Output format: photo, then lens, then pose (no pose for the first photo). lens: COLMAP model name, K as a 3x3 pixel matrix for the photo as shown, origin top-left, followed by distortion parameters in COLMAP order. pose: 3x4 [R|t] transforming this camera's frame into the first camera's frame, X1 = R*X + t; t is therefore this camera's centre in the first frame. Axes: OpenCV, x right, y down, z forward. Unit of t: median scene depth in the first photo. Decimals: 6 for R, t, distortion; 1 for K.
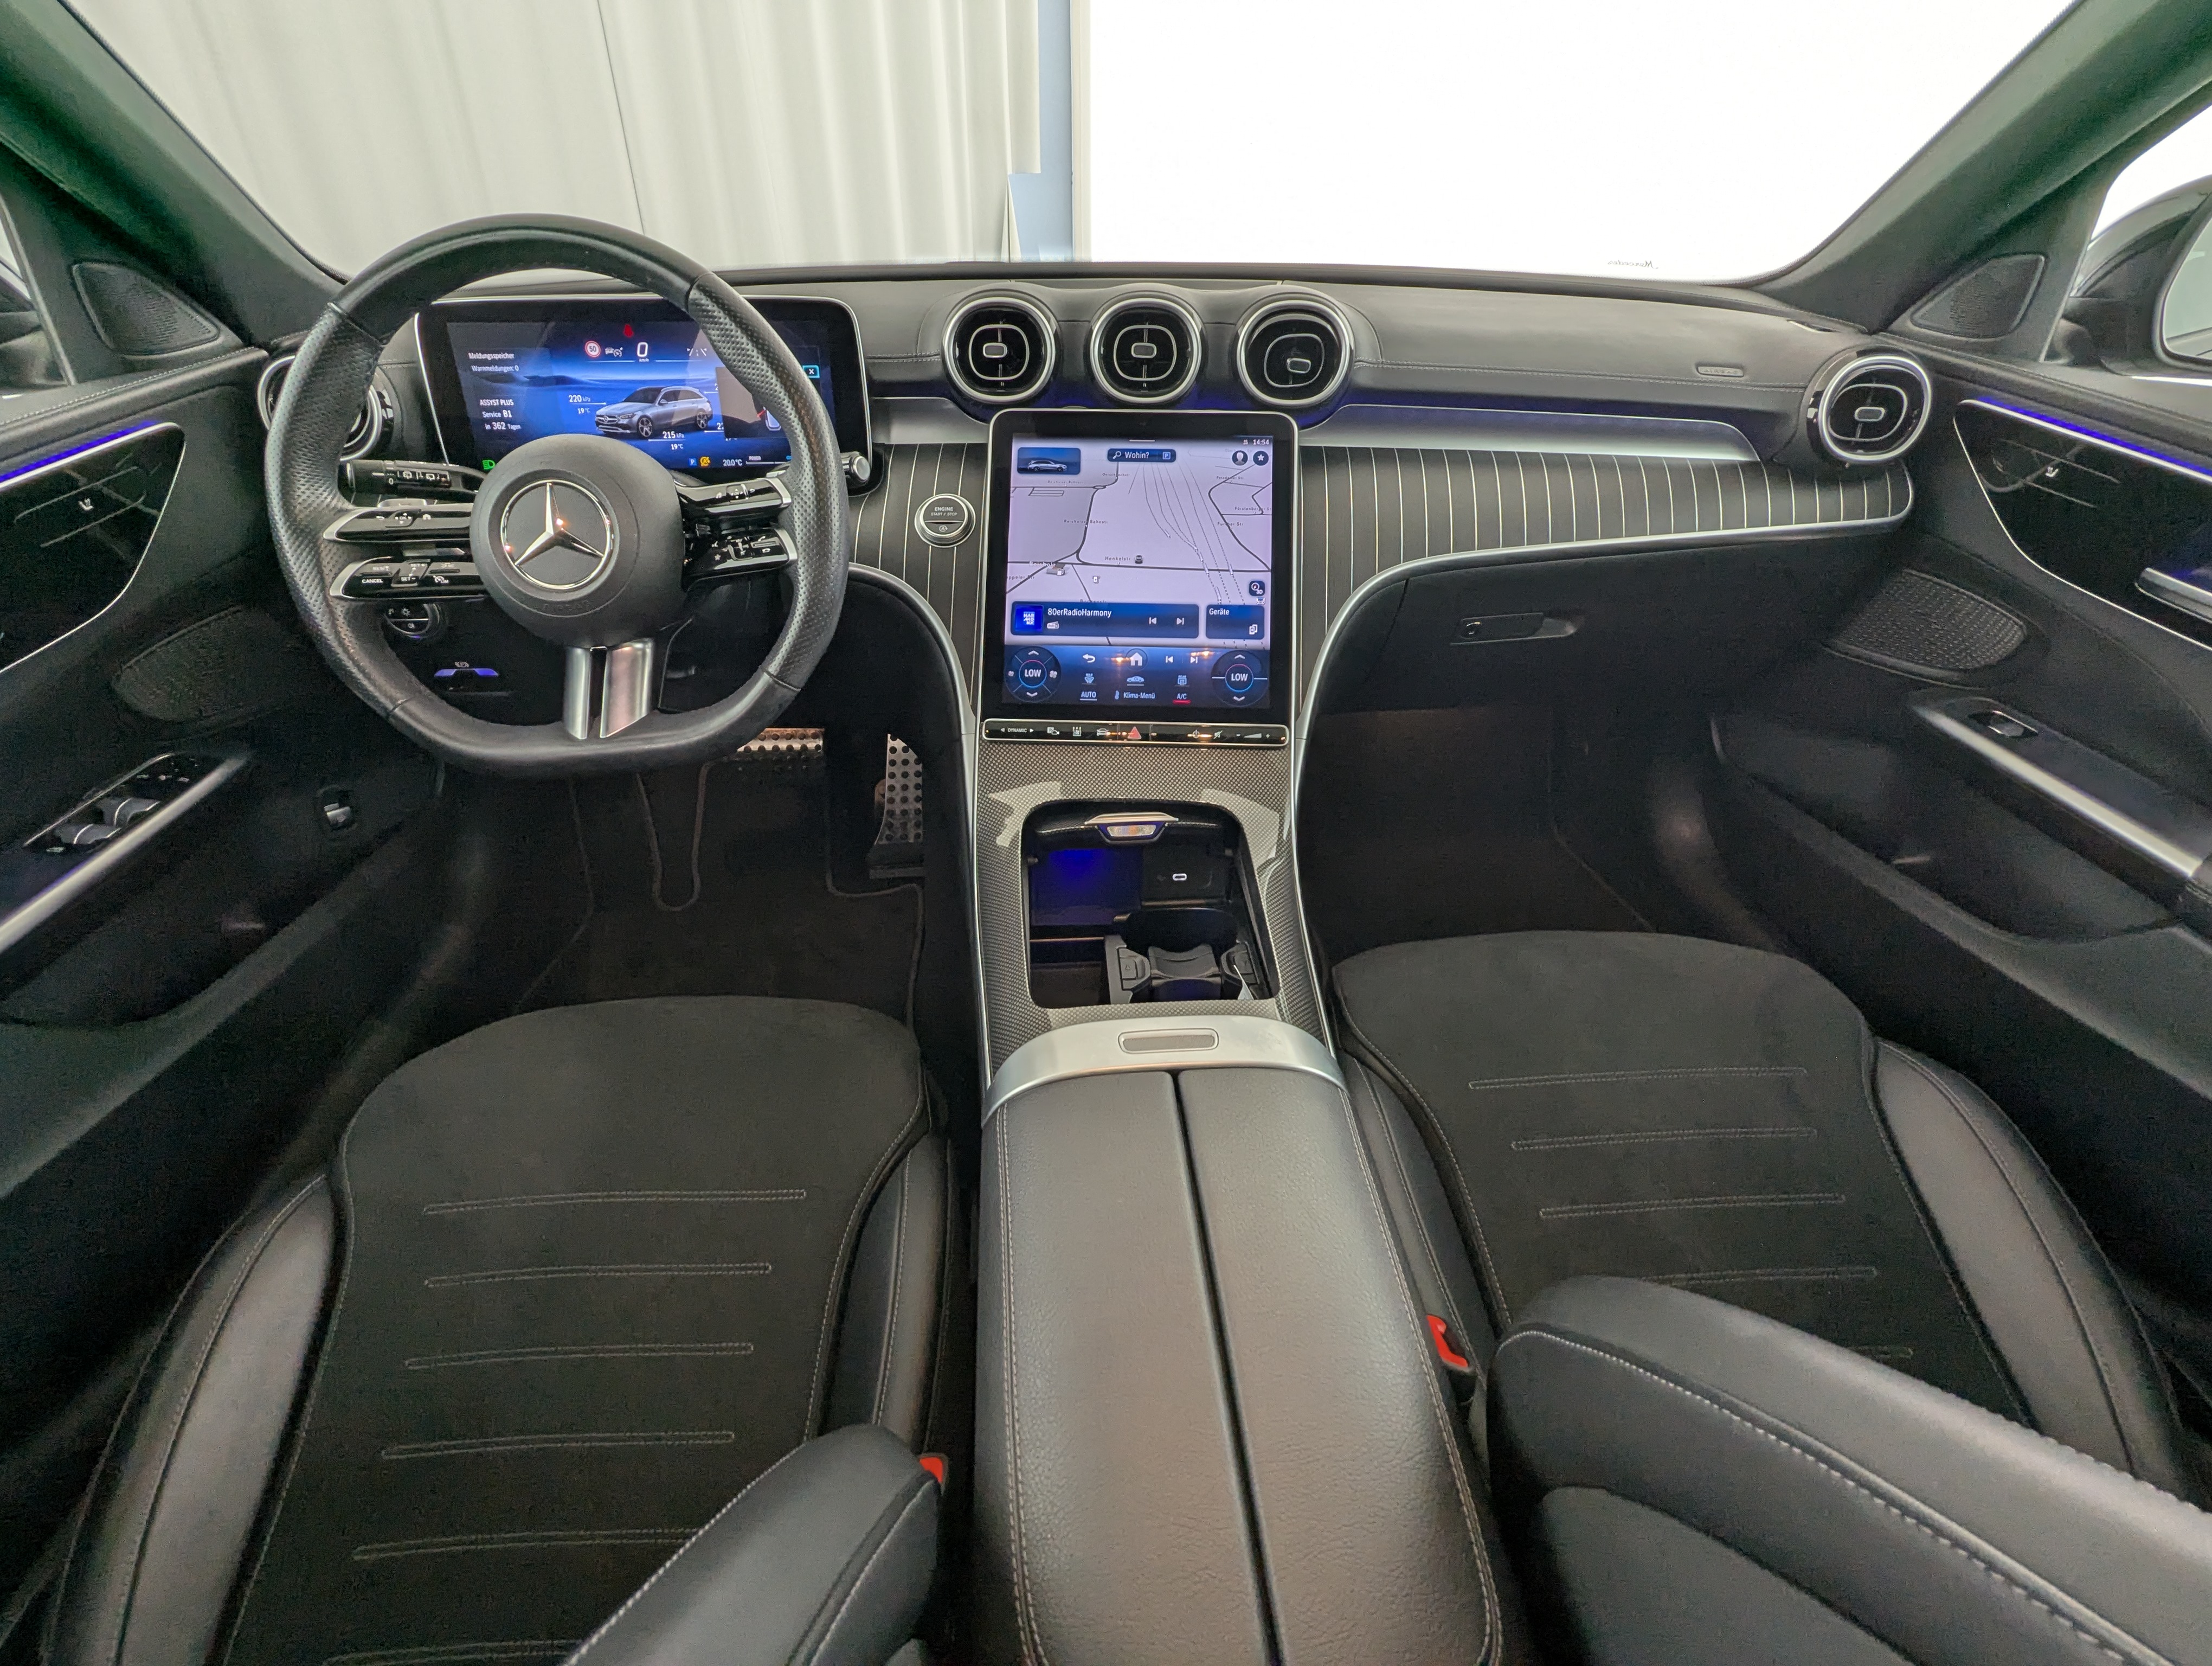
lens RADIAL K [[1081.6, 0, 1077.8], [0, 1081.6, 853.7], [0, 0, 1]] dist [-0.000869, -0.000196]
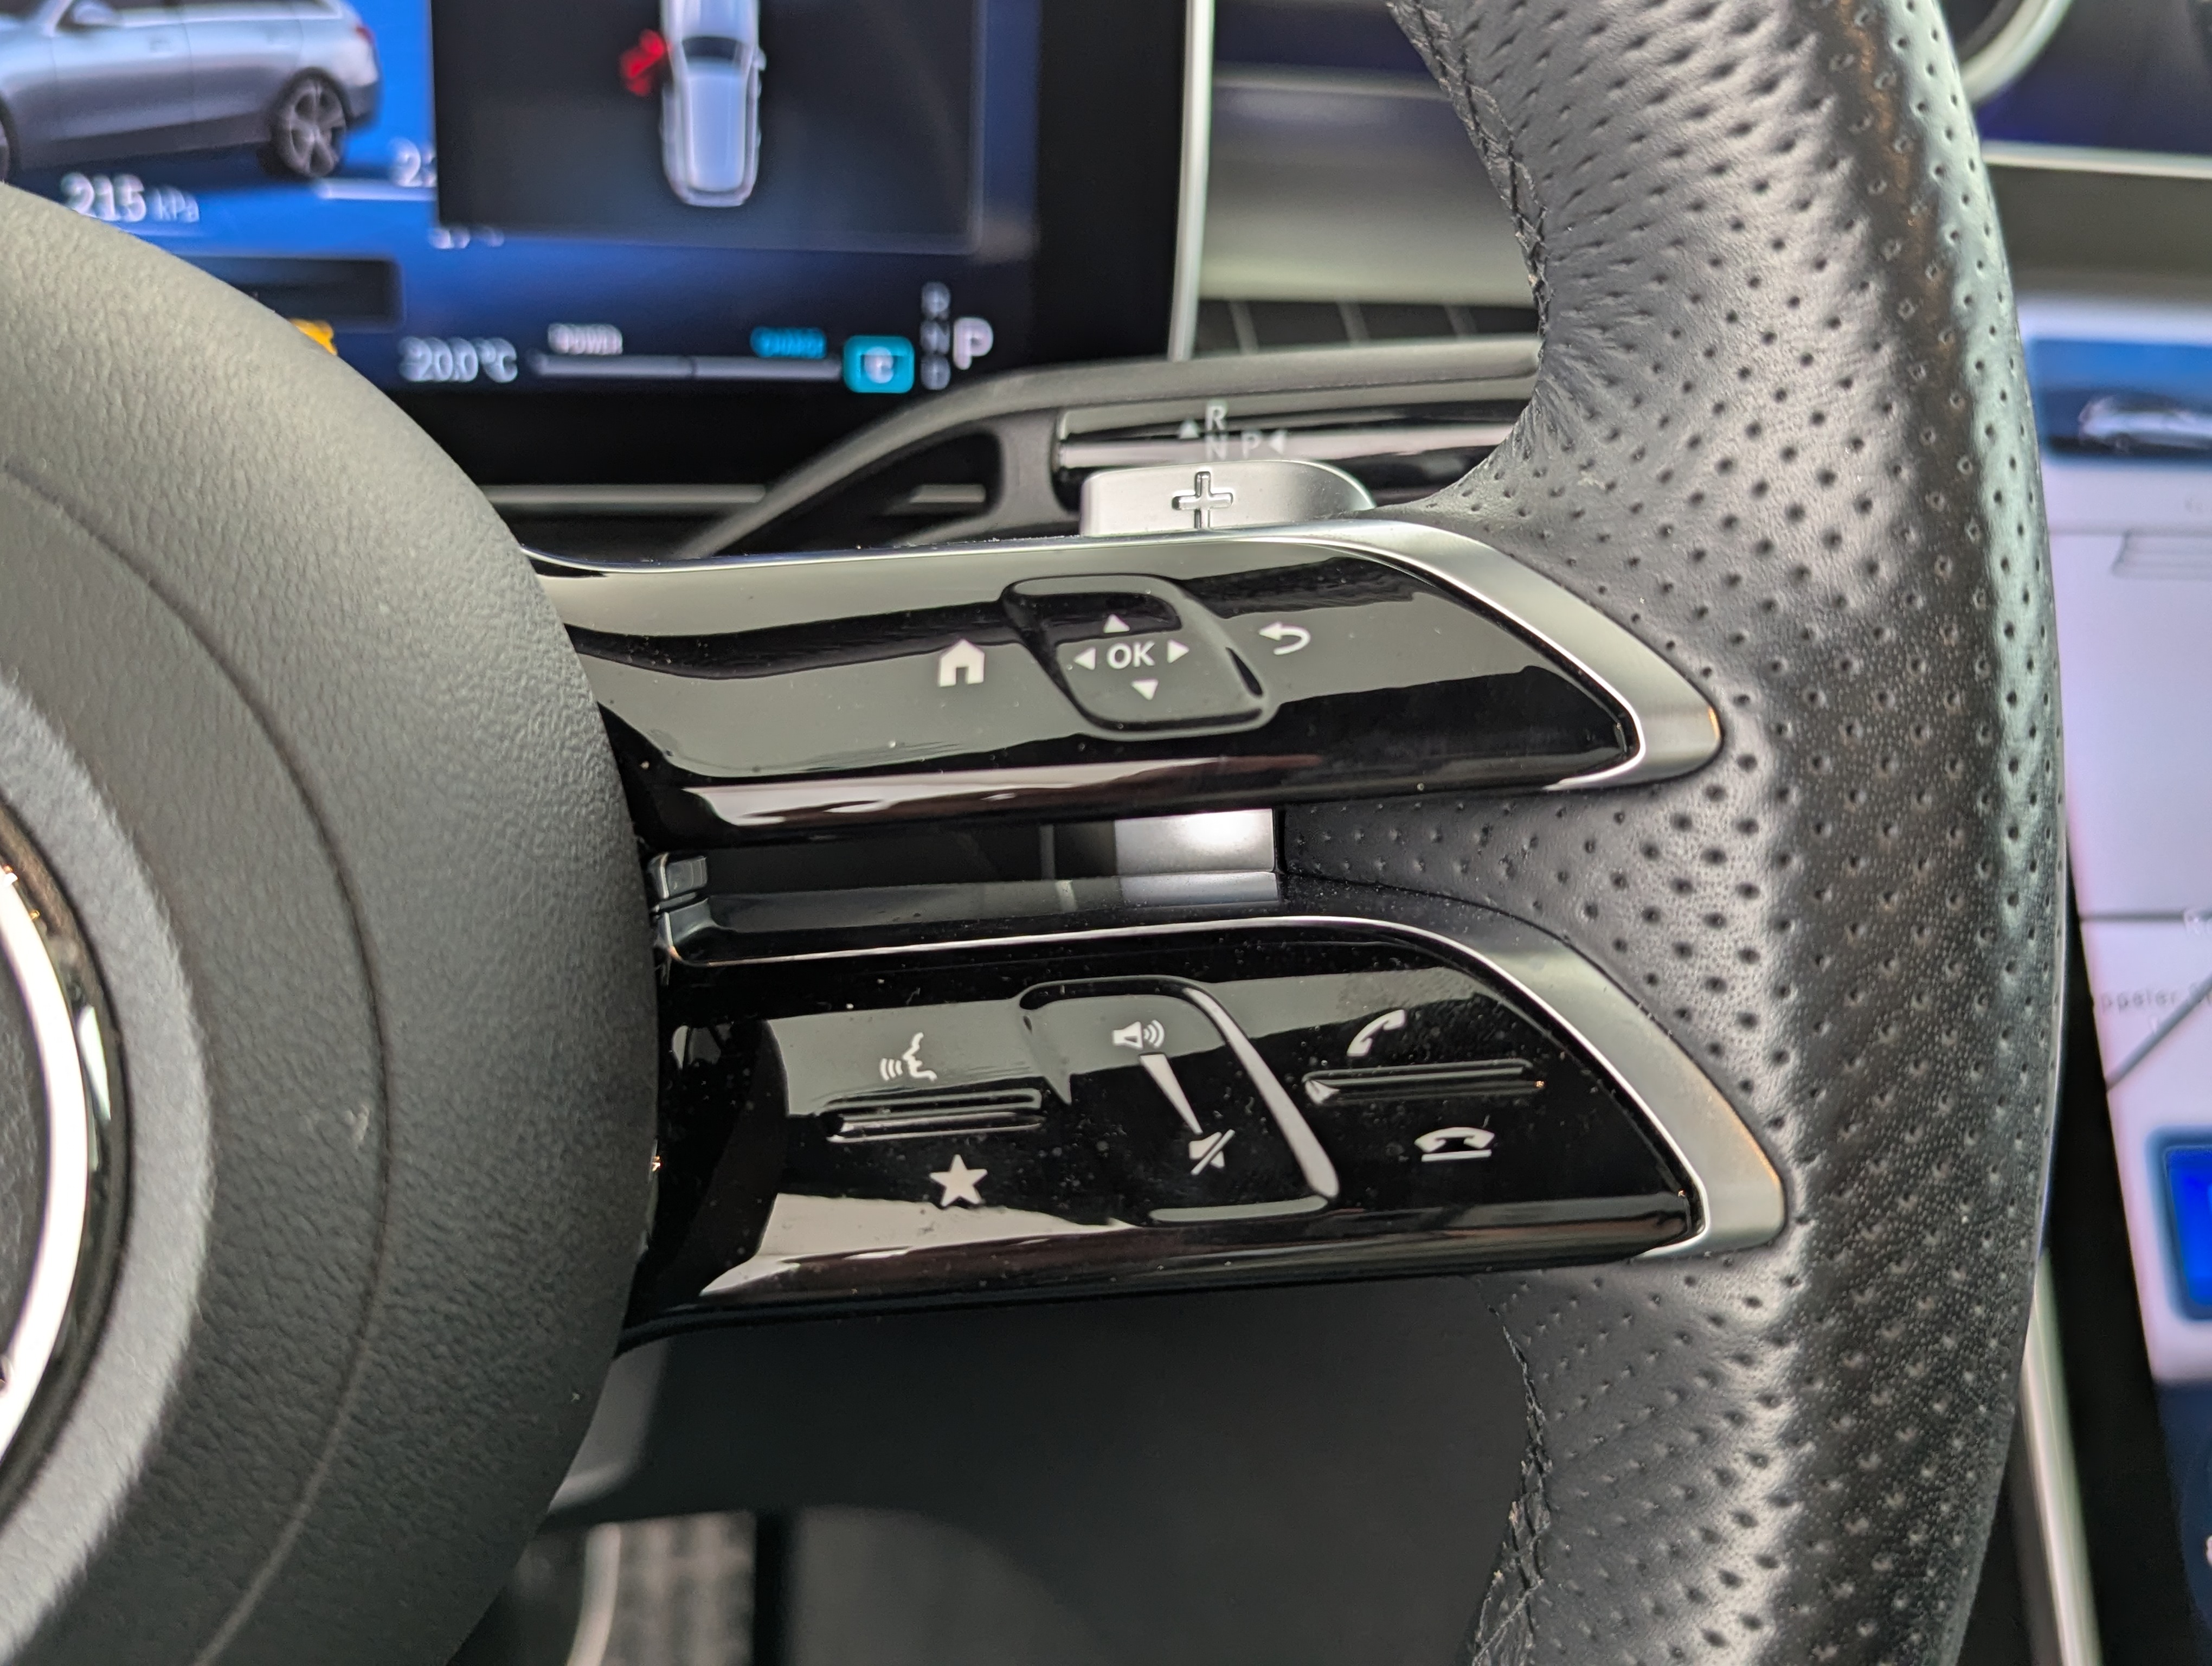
lens RADIAL K [[2248.2, 0, 1103.5], [0, 2248.2, 822.1], [0, 0, 1]] dist [0.080867, -0.185224]
pose [[0.972688, -0.018692, 0.231361, -0.323117], [0.052078, 0.988915, -0.139048, -0.241175], [-0.226198, 0.147299, 0.962880, 0.660265]]
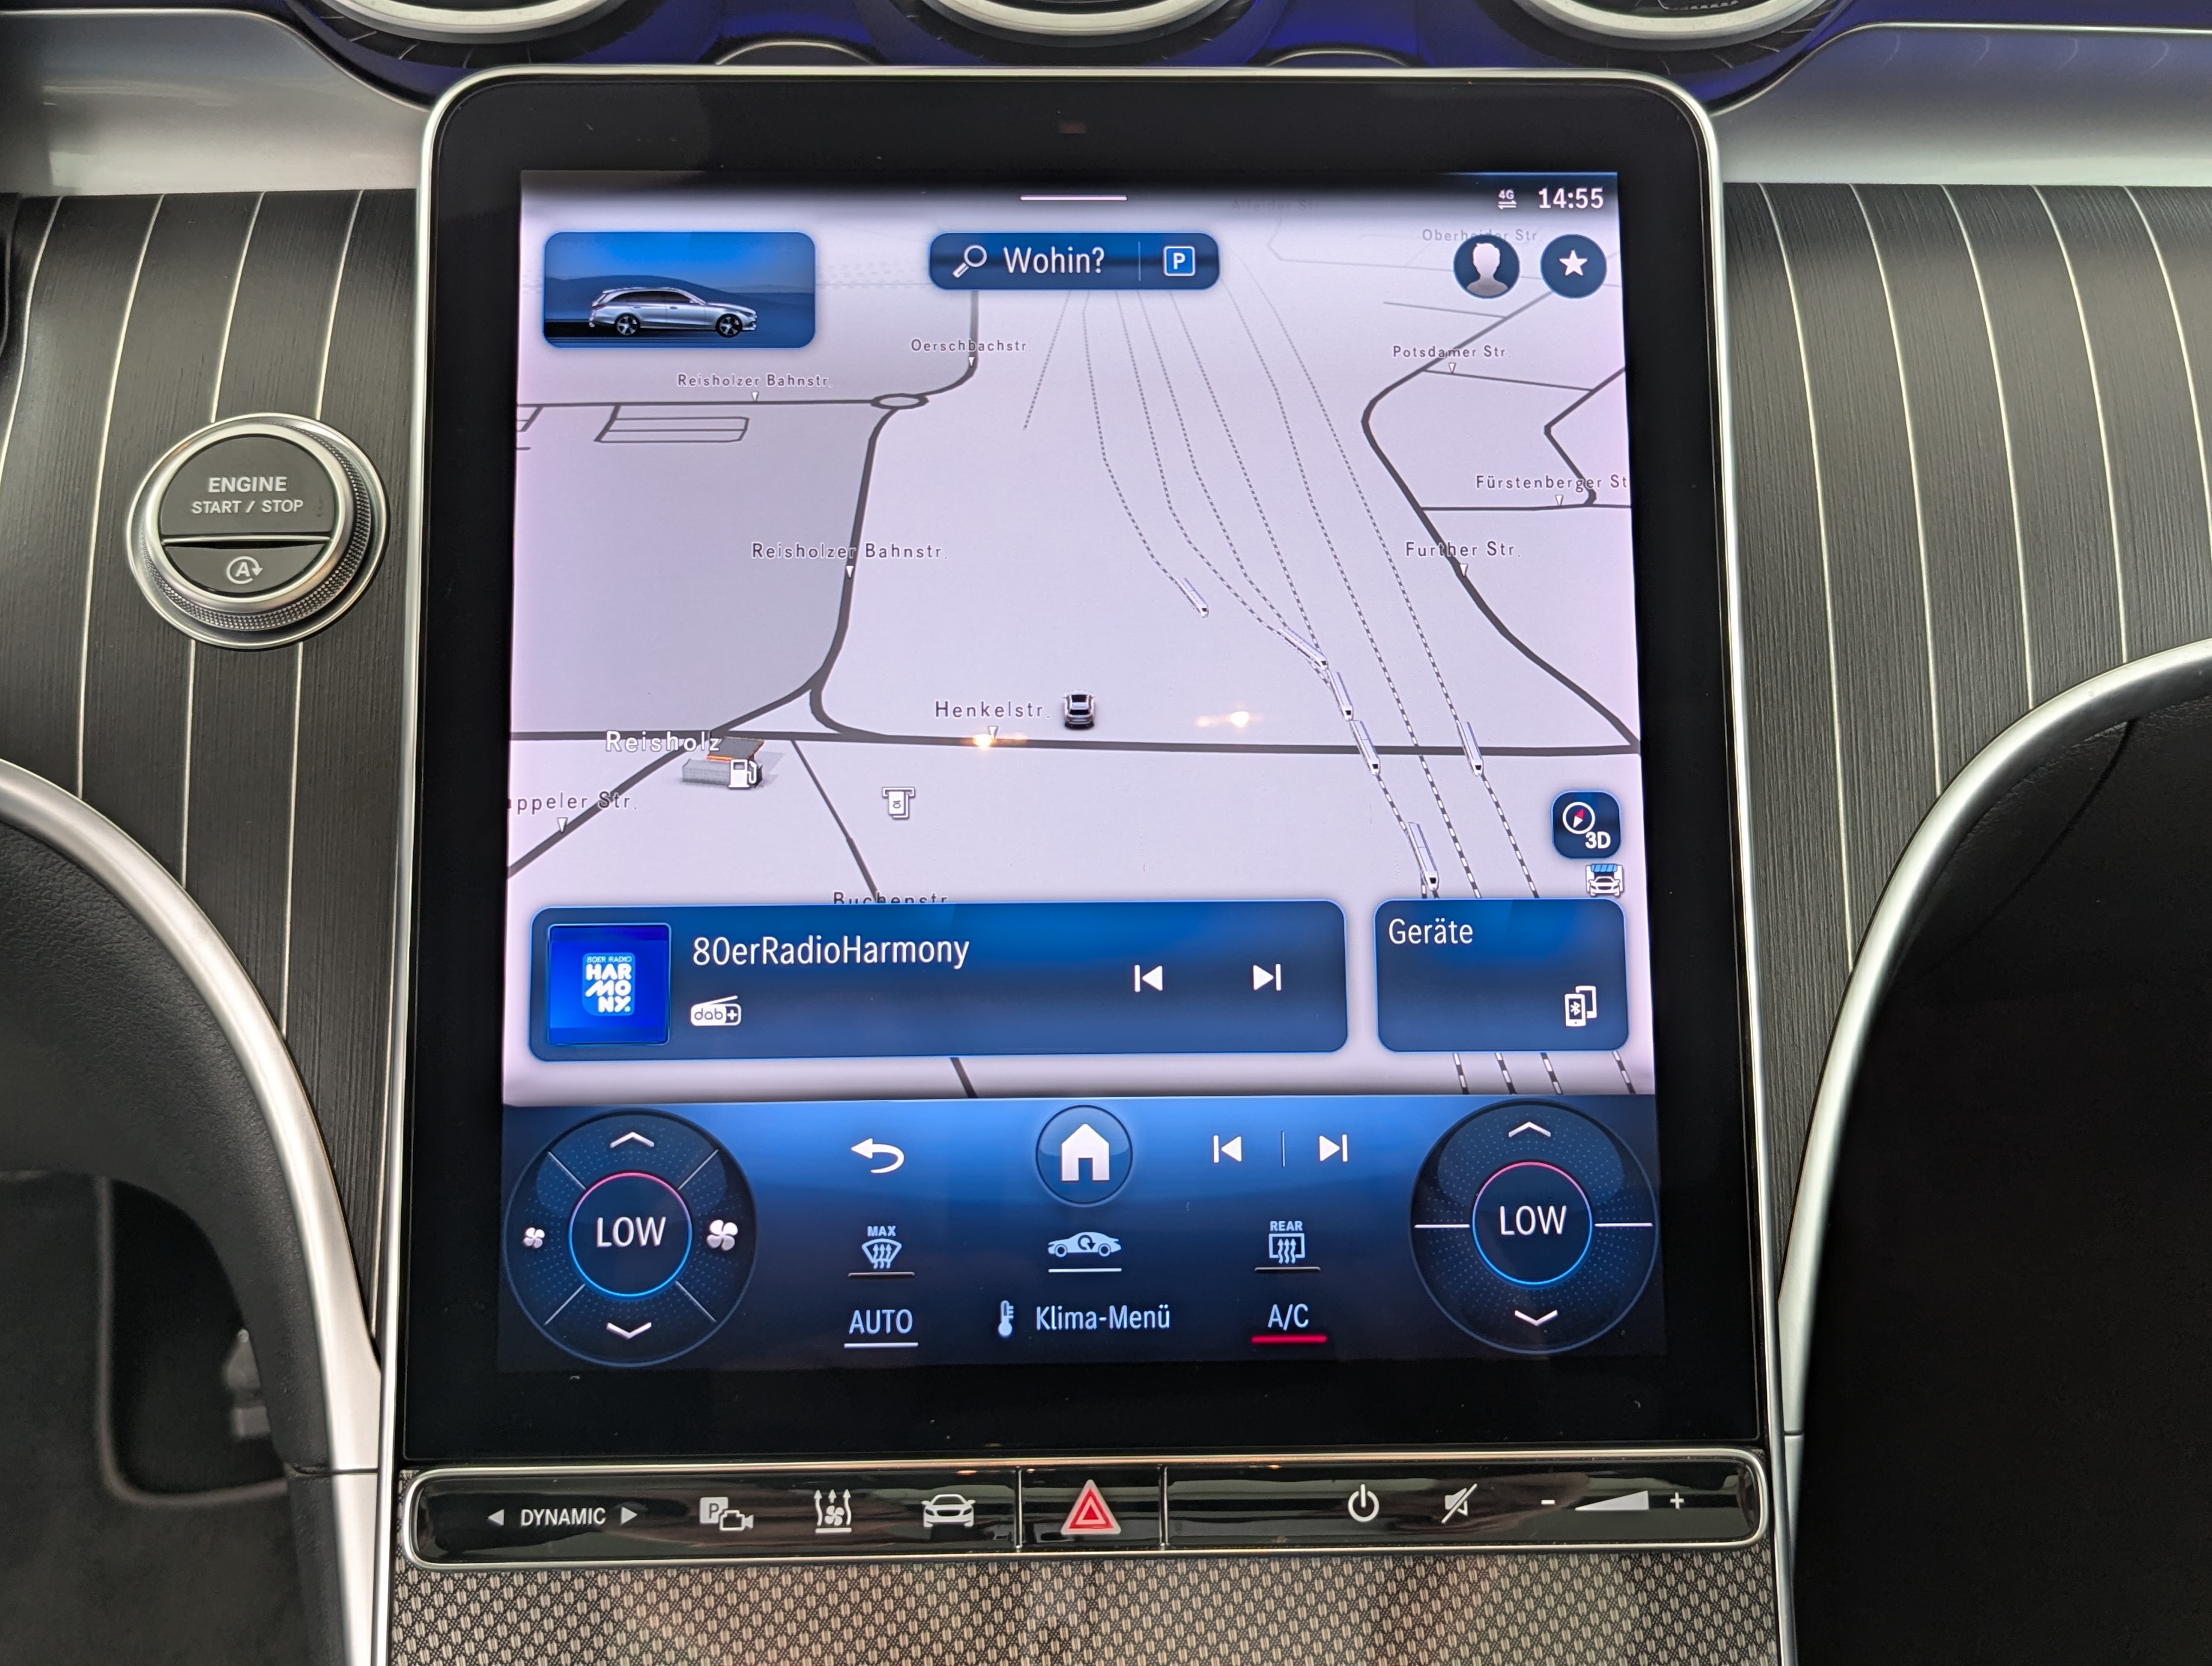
lens RADIAL K [[2248.2, 0, 1103.5], [0, 2248.2, 822.1], [0, 0, 1]] dist [0.080867, -0.185224]
pose [[0.996586, -0.034555, 0.074979, 0.024369], [0.036011, 0.999186, -0.018161, -0.239230], [-0.074291, 0.020799, 0.997020, 0.515561]]
